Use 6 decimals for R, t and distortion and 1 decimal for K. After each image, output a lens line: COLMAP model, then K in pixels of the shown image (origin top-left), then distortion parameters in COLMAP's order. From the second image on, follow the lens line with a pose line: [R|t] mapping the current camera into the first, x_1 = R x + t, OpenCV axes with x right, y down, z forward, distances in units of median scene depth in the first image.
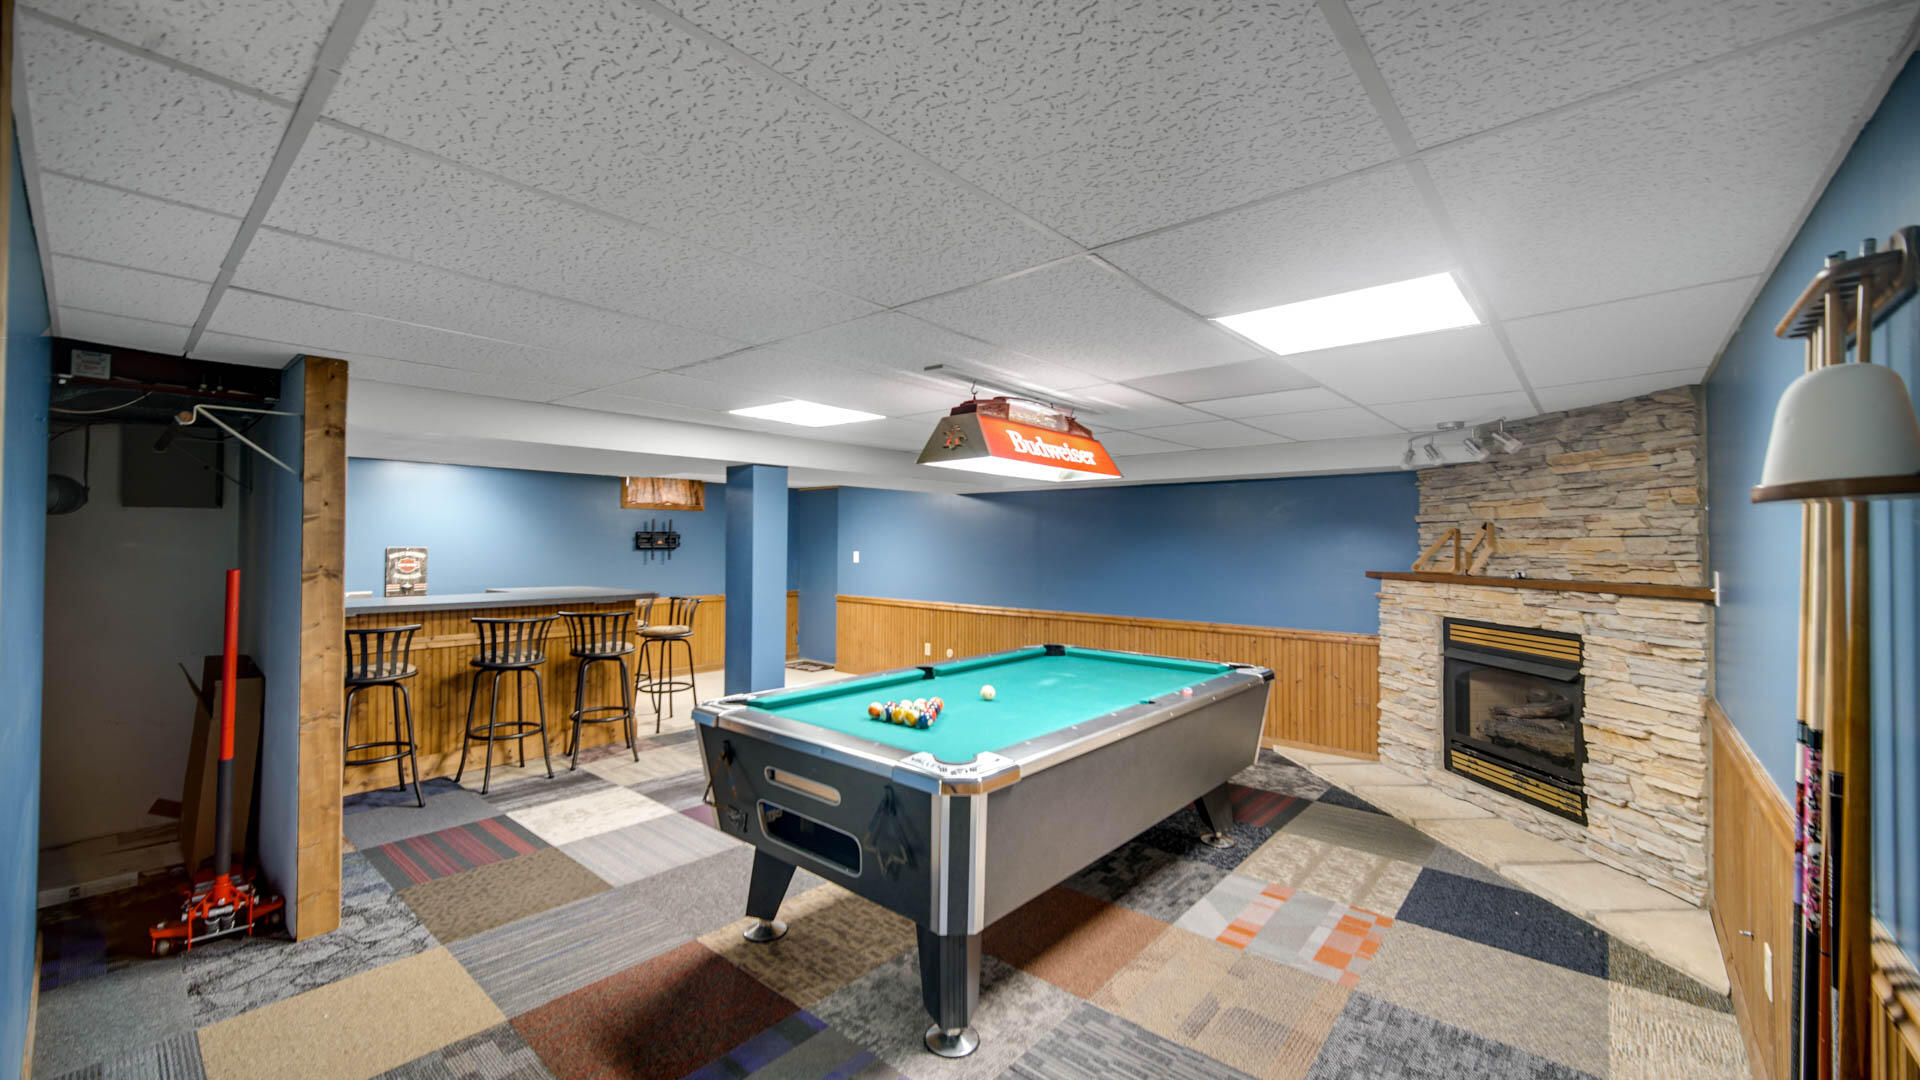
lens RADIAL K [[760.8, 0, 950.8], [0, 760.8, 534.3], [0, 0, 1]] dist [0.003610, 0.000041]
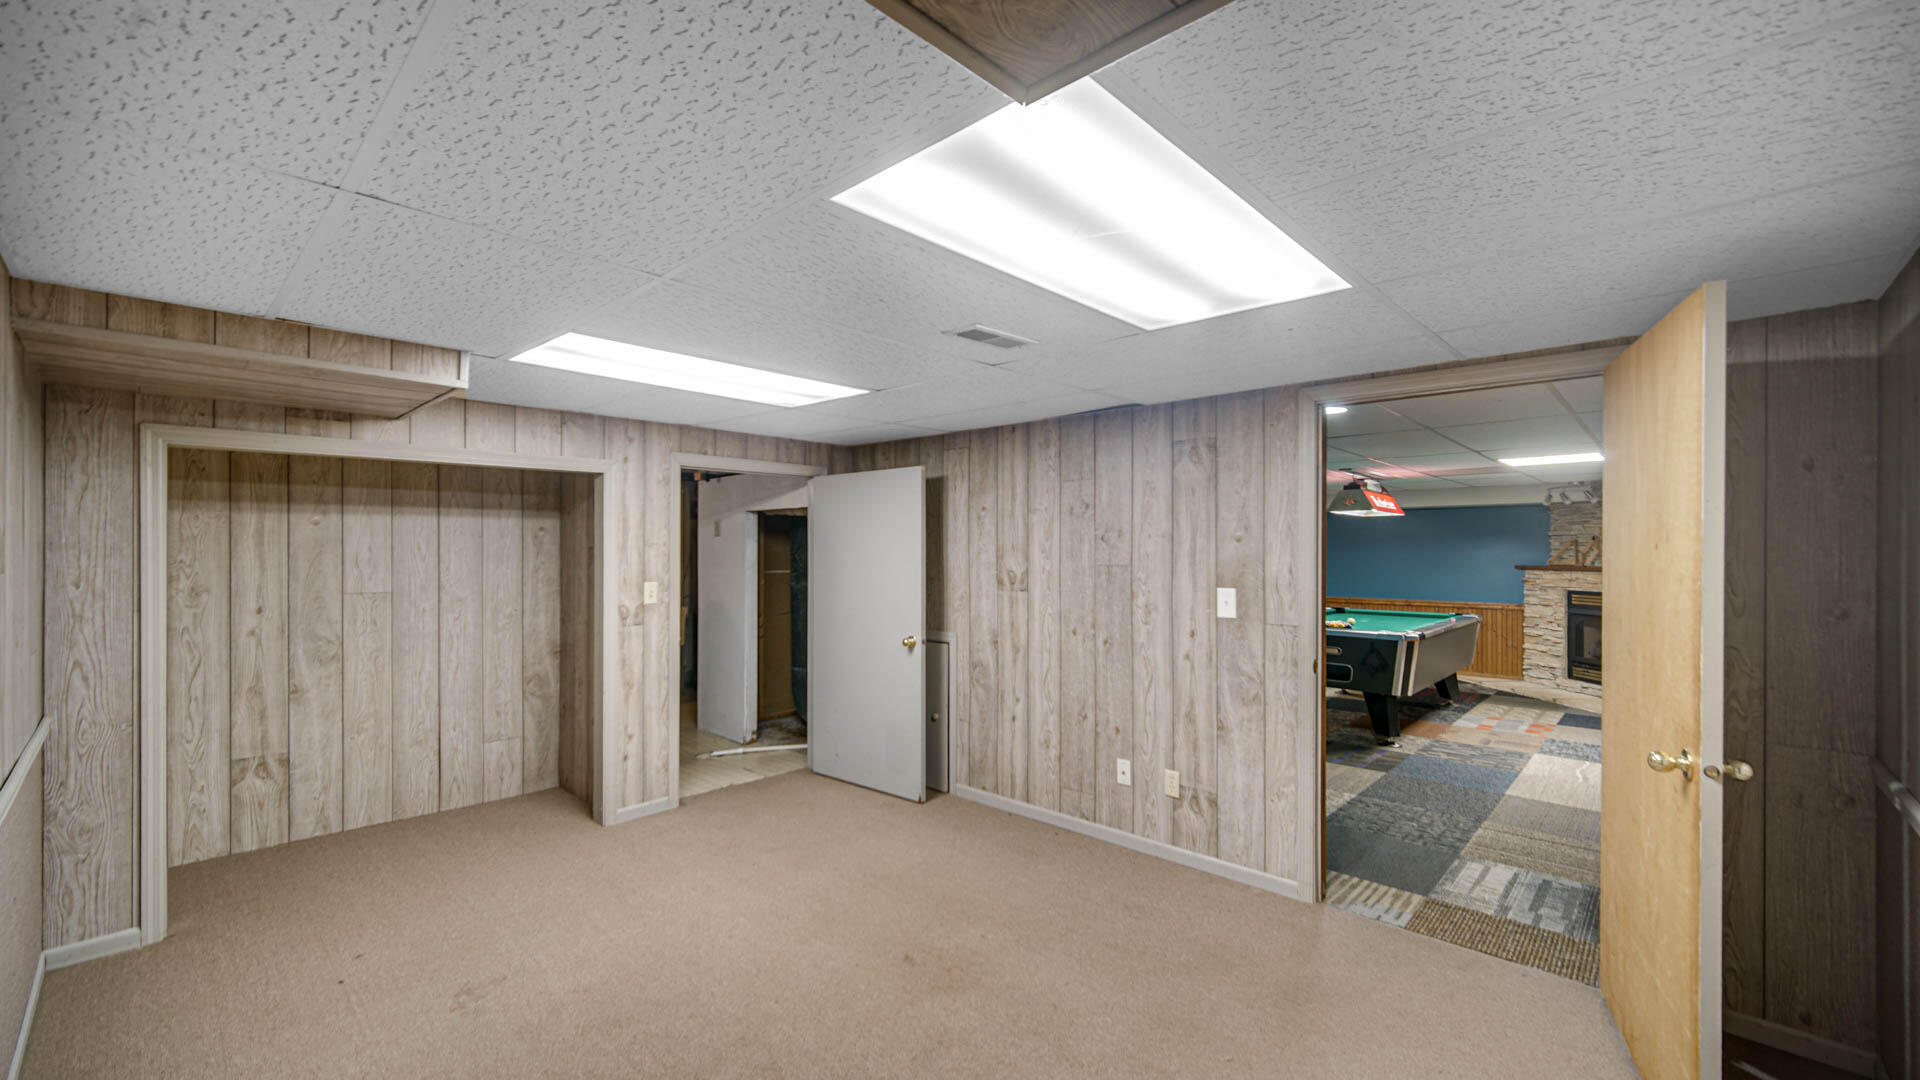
lens RADIAL K [[760.8, 0, 968.2], [0, 760.8, 550.2], [0, 0, 1]] dist [0.003610, 0.000041]
pose [[0.999083, -0.004064, -0.042617, -0.633876], [0.004609, 0.999909, 0.012691, -0.011016], [0.042562, -0.012876, 0.999011, -0.778900]]
